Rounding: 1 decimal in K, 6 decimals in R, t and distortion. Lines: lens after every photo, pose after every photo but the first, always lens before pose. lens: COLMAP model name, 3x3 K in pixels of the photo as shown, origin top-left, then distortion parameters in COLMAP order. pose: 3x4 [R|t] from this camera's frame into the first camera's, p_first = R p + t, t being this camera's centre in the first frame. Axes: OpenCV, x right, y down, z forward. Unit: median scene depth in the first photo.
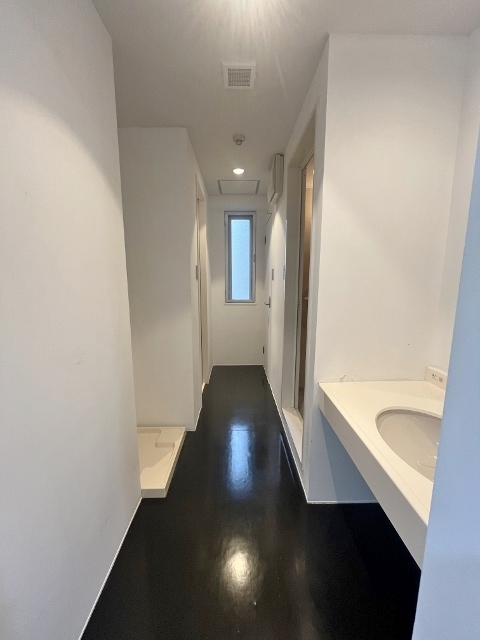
lens RADIAL K [[256.9, 0, 238.9], [0, 256.9, 320.4], [0, 0, 1]] dist [0.000314, -0.000485]
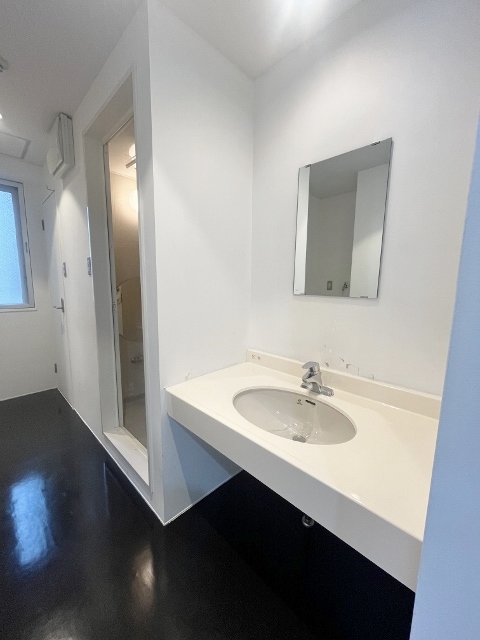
lens RADIAL K [[256.9, 0, 238.9], [0, 256.9, 320.4], [0, 0, 1]] dist [0.000314, -0.000485]
pose [[0.710571, -0.088709, 0.698011, -0.070251], [0.095514, 0.994999, 0.029220, 0.003884], [-0.697113, 0.045906, 0.715491, 0.104936]]
